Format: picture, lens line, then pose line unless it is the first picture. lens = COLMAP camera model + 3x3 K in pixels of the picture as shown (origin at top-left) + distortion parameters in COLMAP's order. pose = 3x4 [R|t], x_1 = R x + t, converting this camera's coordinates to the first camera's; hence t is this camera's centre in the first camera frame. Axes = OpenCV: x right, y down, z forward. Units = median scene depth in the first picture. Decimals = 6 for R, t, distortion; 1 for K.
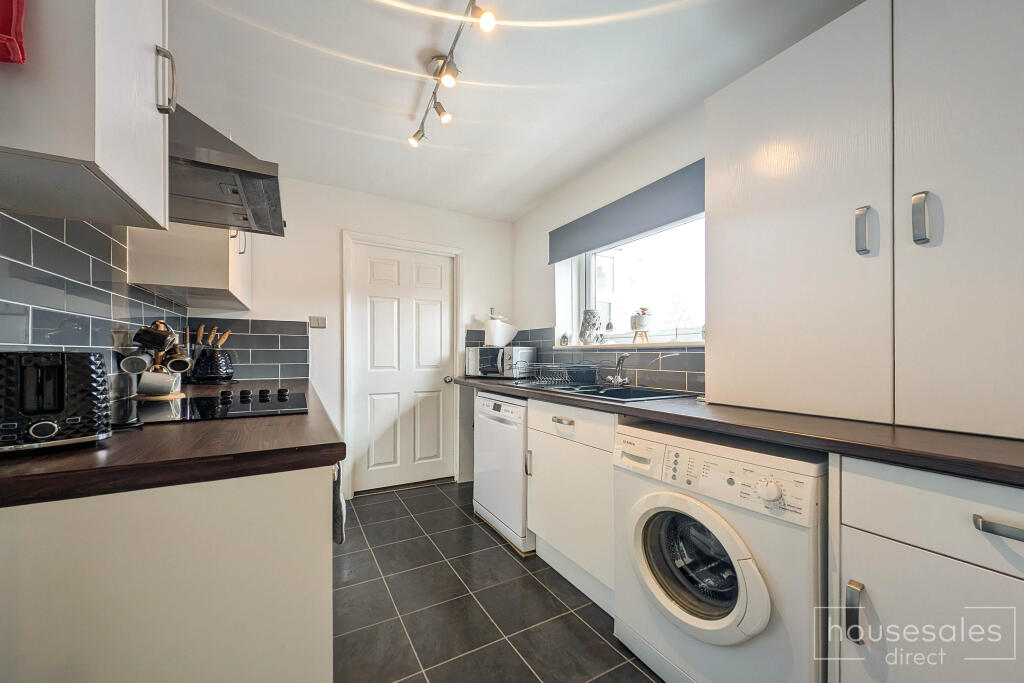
lens RADIAL K [[383.4, 0, 510.6], [0, 383.4, 356.4], [0, 0, 1]] dist [-0.000110, -0.000041]
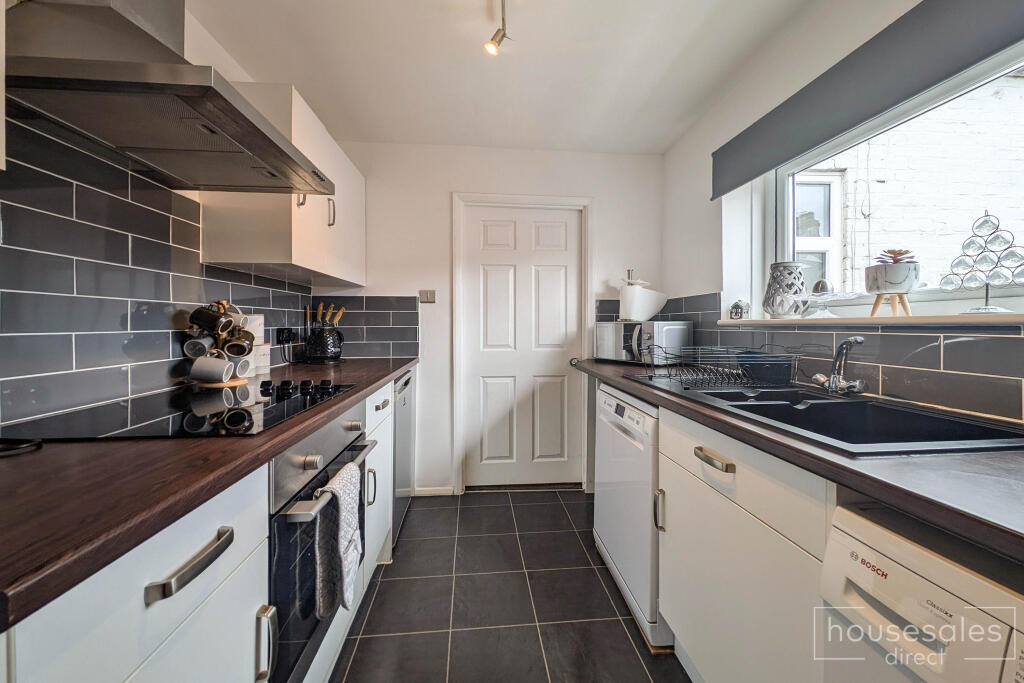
lens RADIAL K [[391.1, 0, 513.5], [0, 391.1, 329.3], [0, 0, 1]] dist [0.001199, -0.000124]
pose [[0.912809, 0.001091, -0.408386, 0.066671], [0.001318, 0.999983, 0.005618, -0.015967], [0.408385, -0.005667, 0.912792, 0.233438]]
